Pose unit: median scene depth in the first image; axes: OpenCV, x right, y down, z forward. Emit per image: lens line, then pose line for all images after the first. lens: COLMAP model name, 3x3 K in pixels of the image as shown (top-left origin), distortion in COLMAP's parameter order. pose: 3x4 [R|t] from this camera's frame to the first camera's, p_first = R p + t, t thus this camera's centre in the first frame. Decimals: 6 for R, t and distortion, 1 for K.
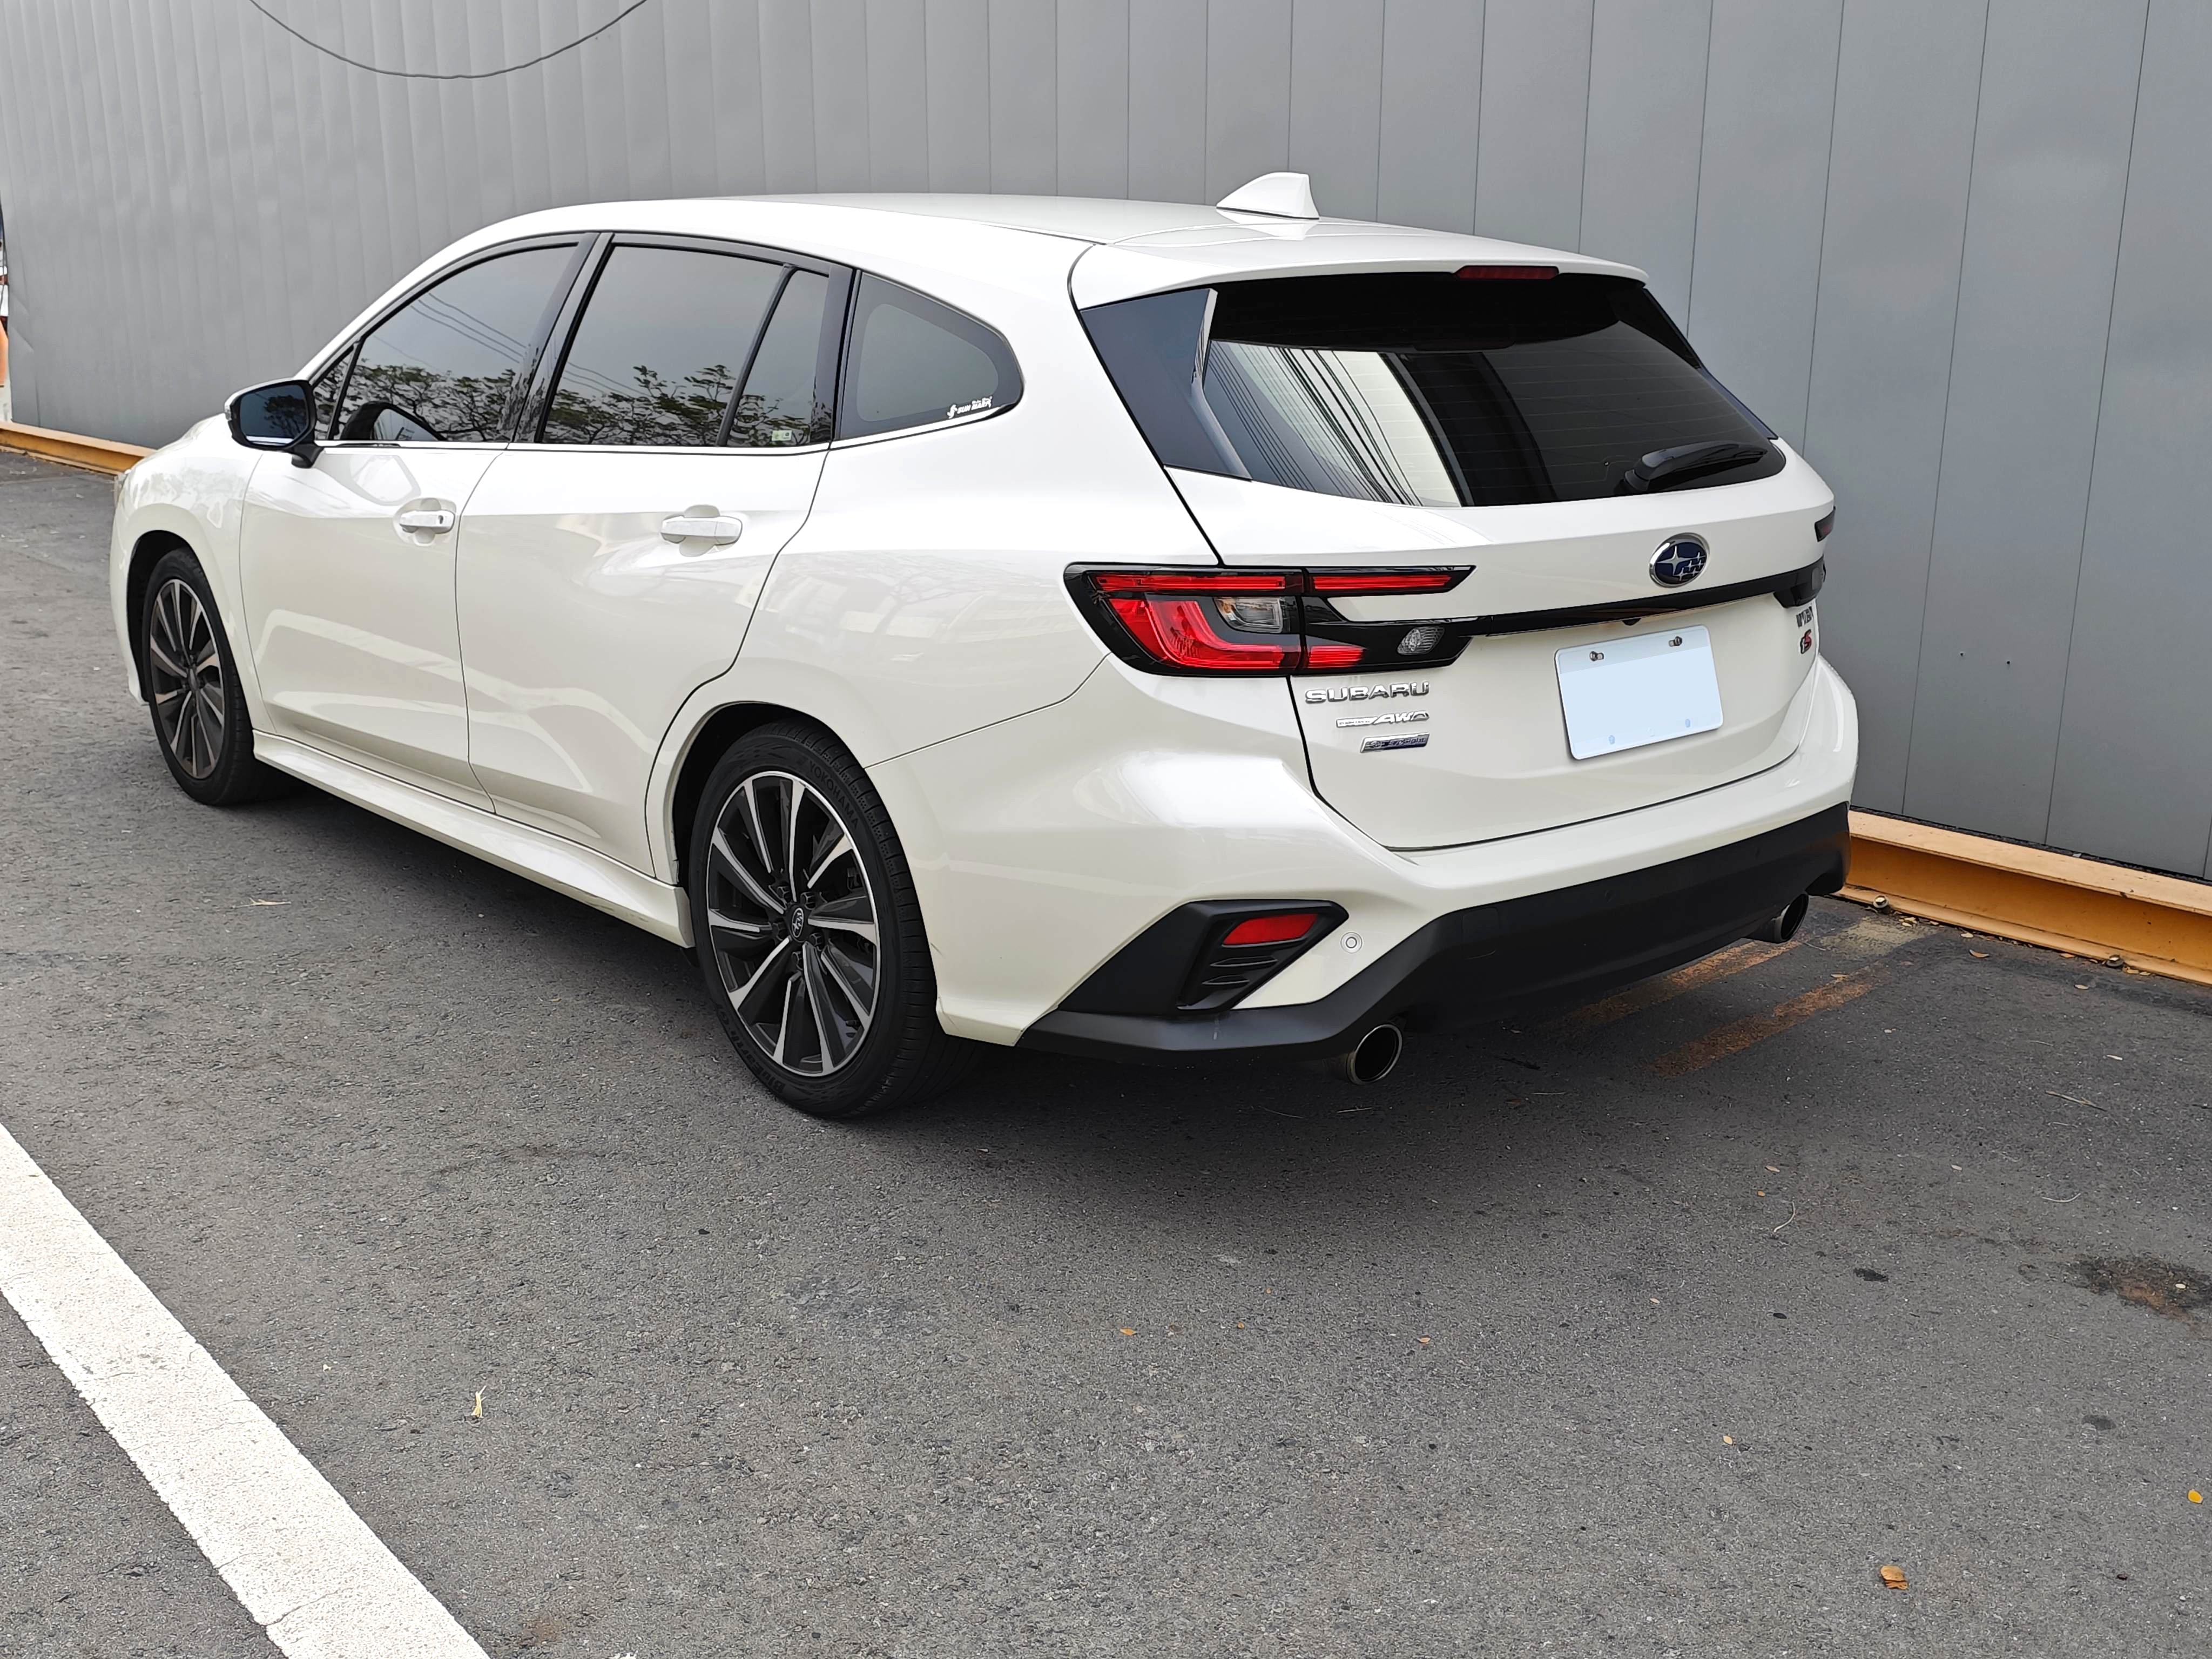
lens RADIAL K [[2098.1, 0, 1099.3], [0, 2098.1, 824.8], [0, 0, 1]] dist [0.013393, 0.000000]
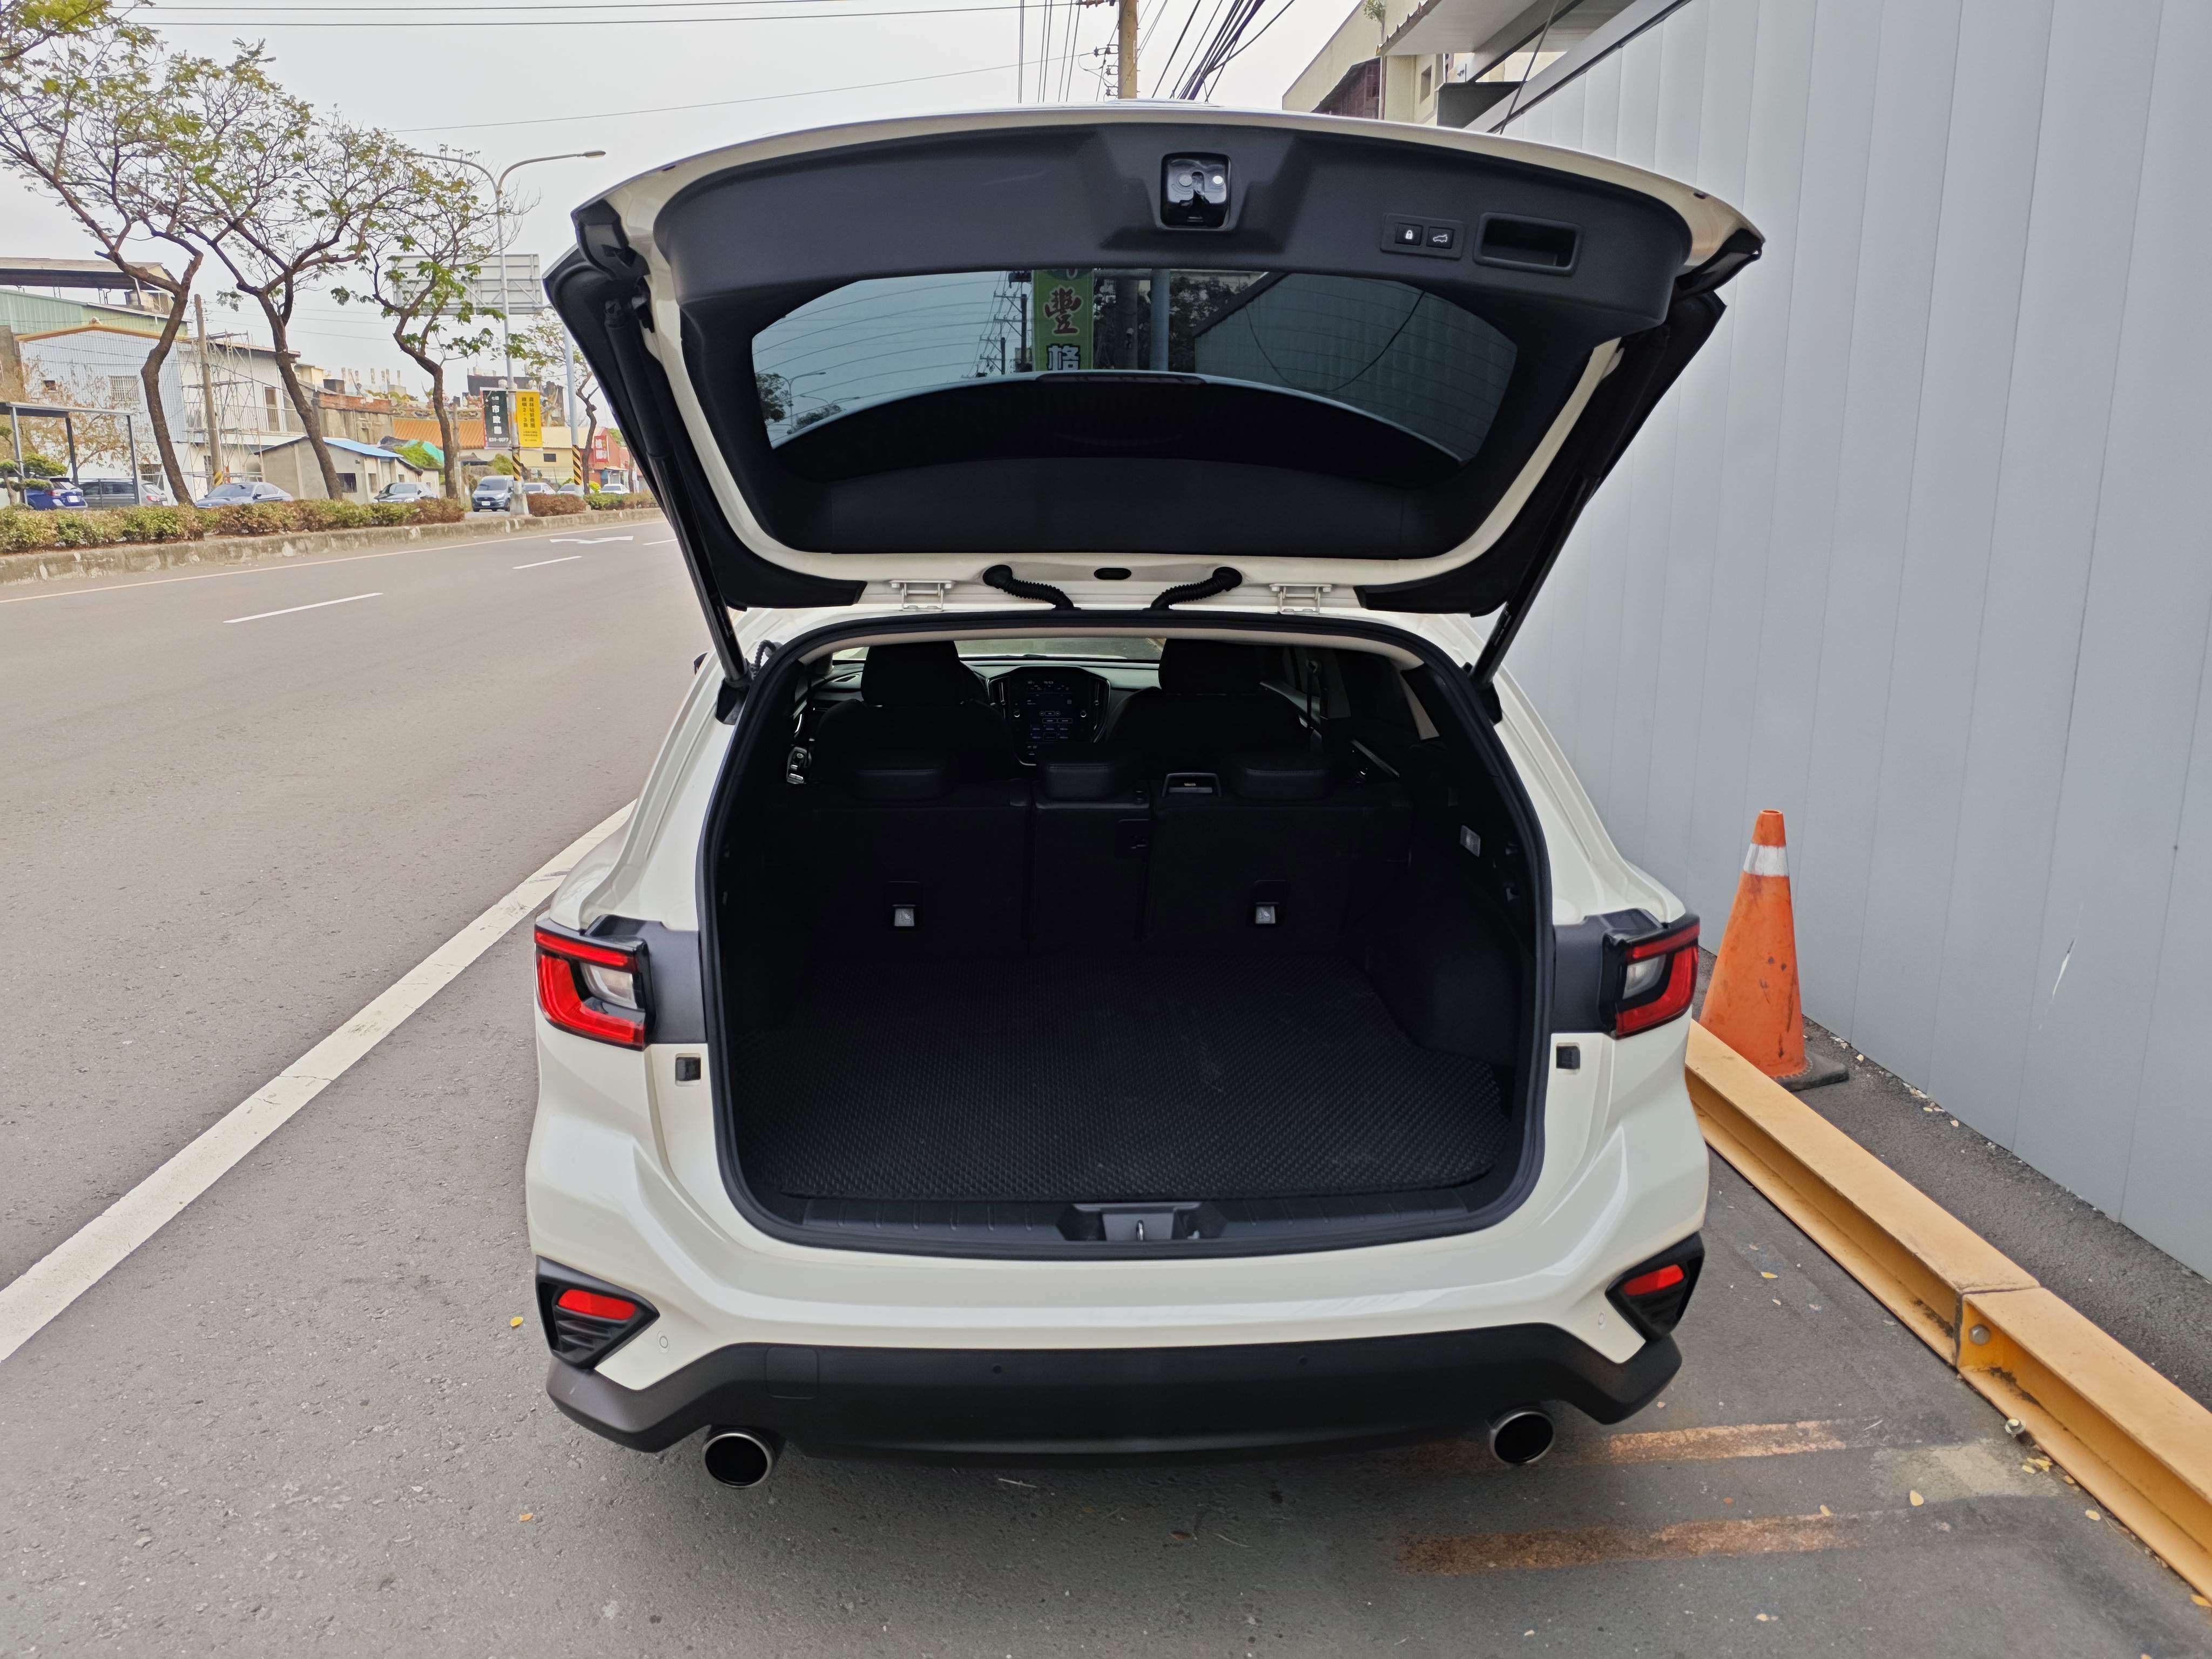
lens RADIAL K [[1563.0, 0, 1106.8], [0, 1563.0, 830.8], [0, 0, 1]] dist [-0.000797, -0.000287]
pose [[0.800459, 0.128693, -0.585409, 0.457290], [-0.157023, 0.987592, 0.002401, -0.144083], [0.578454, 0.090001, 0.810735, 0.348572]]
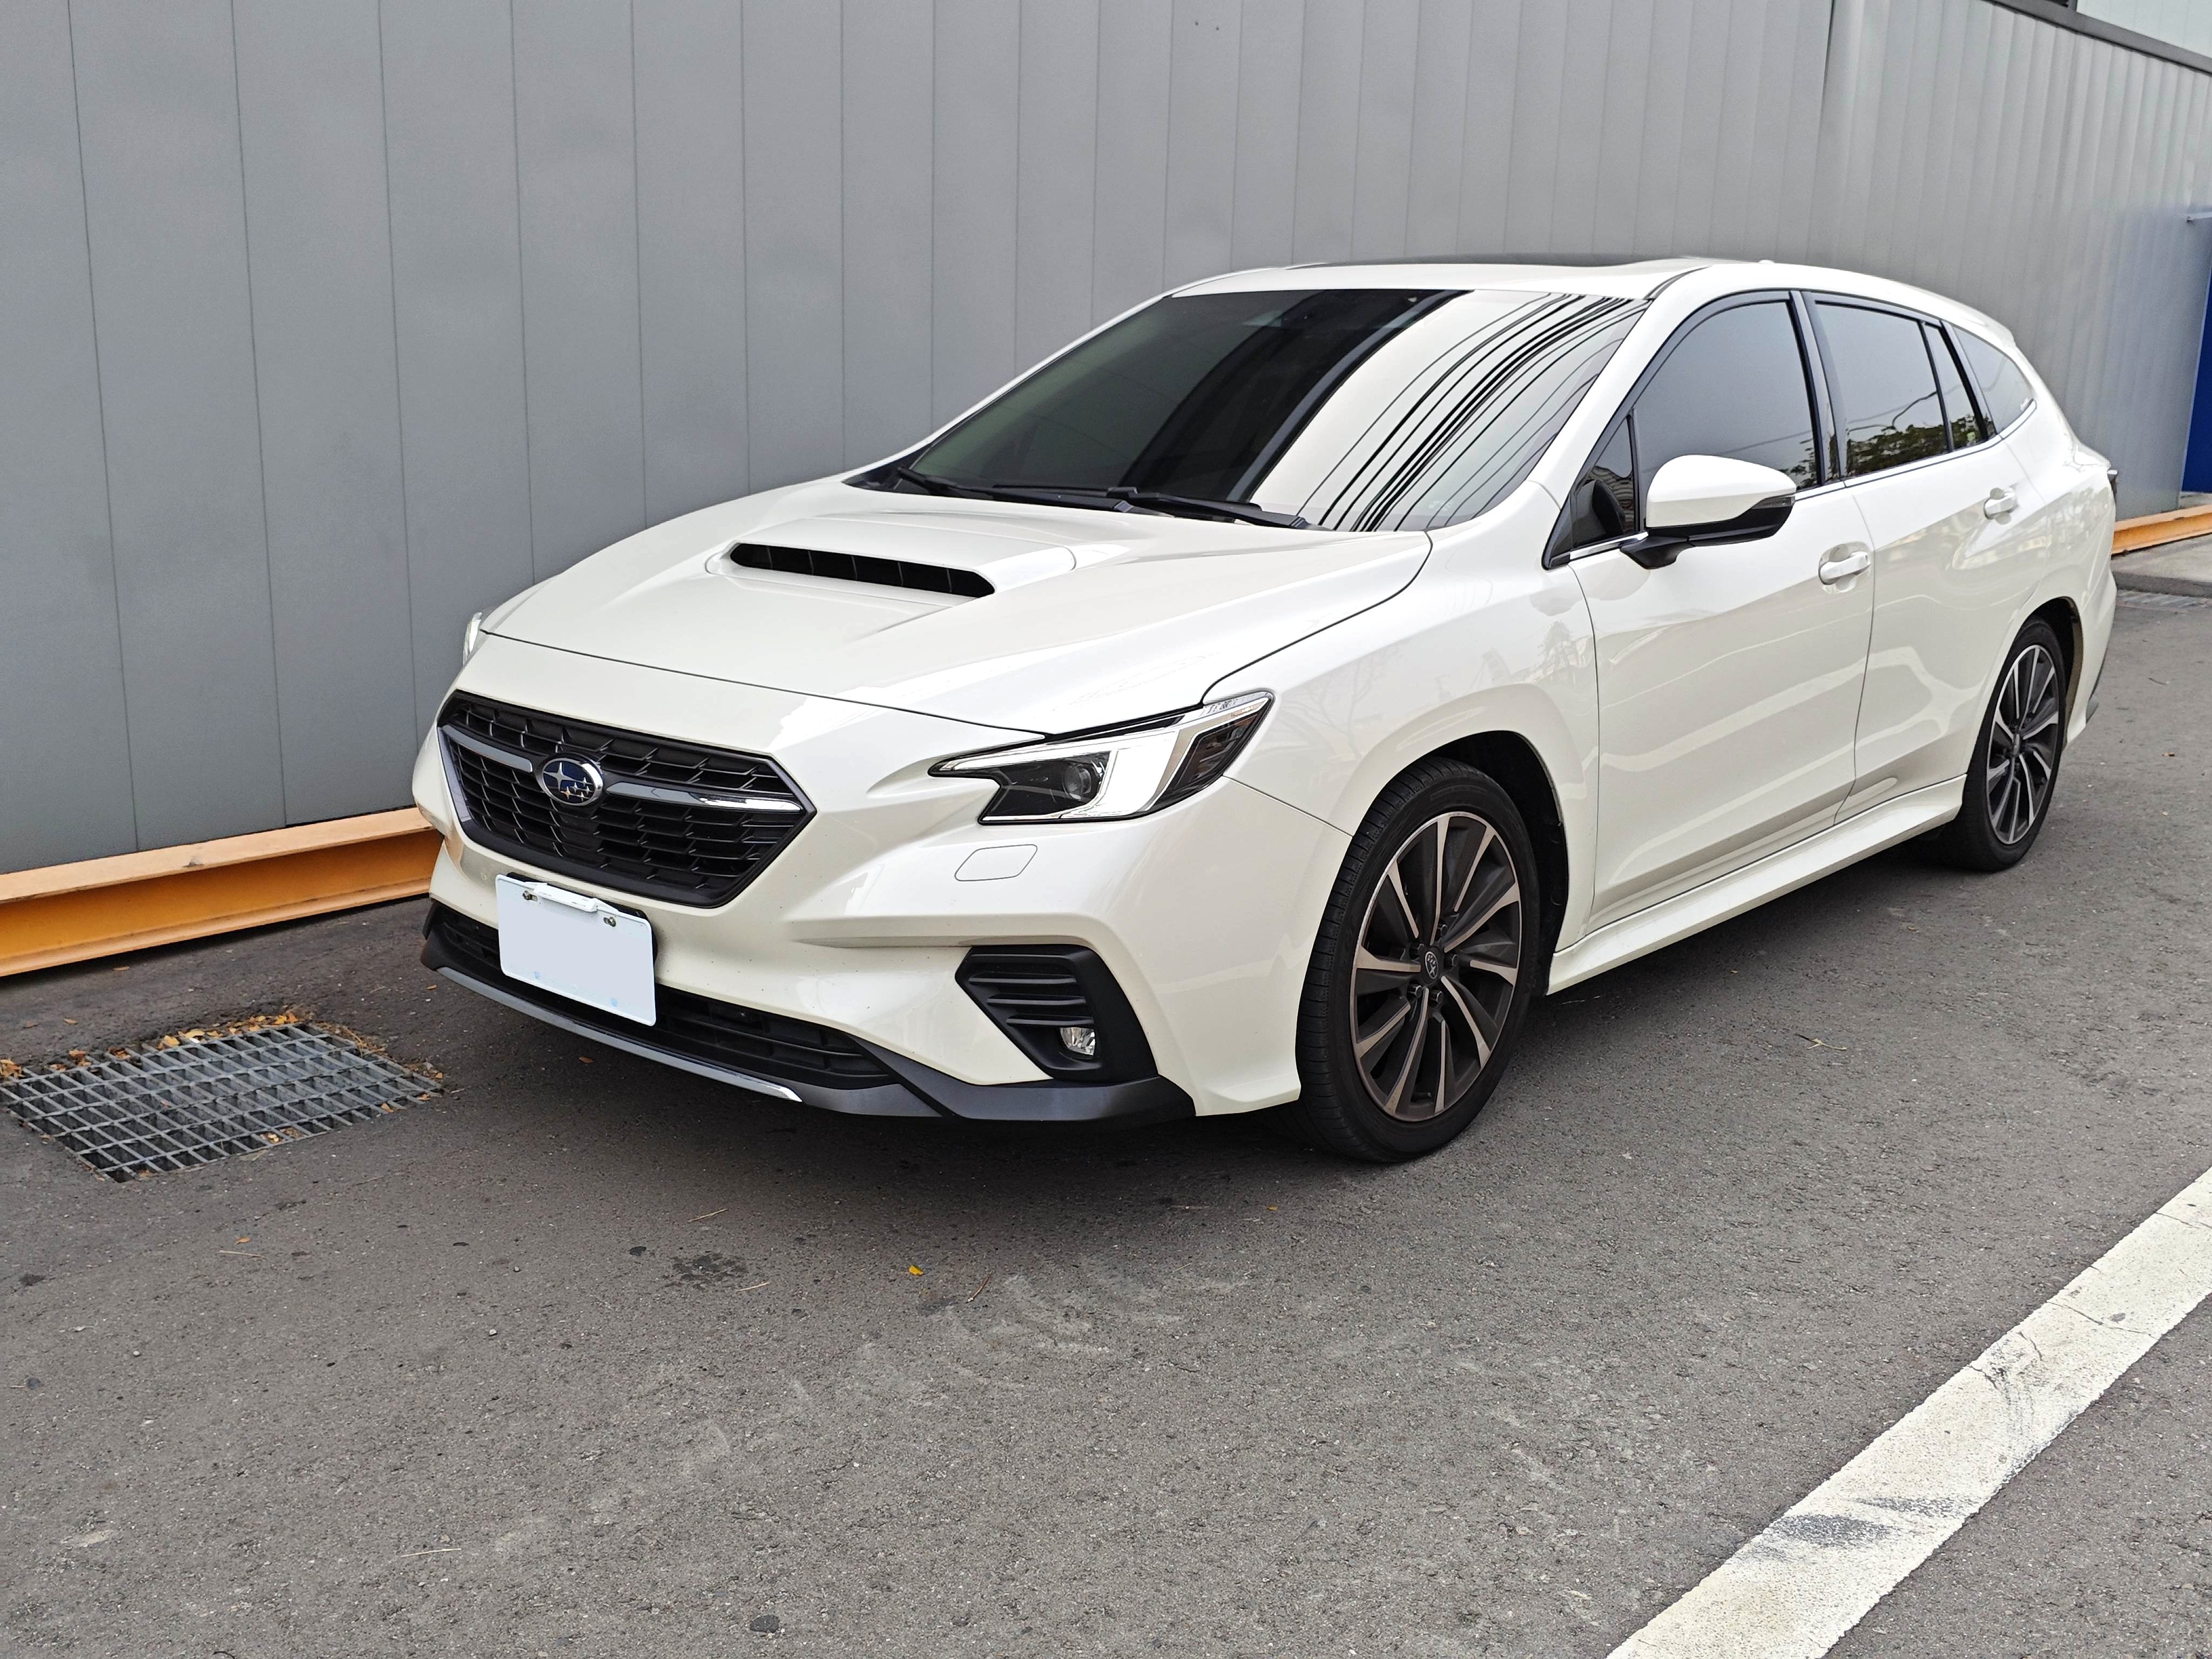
lens RADIAL K [[2098.1, 0, 1099.8], [0, 2098.1, 832.8], [0, 0, 1]] dist [0.013393, 0.000000]
pose [[-0.093679, -0.237530, 0.966852, -1.300532], [0.247966, 0.934954, 0.253719, -0.370617], [-0.964229, 0.263514, -0.028686, 1.399817]]
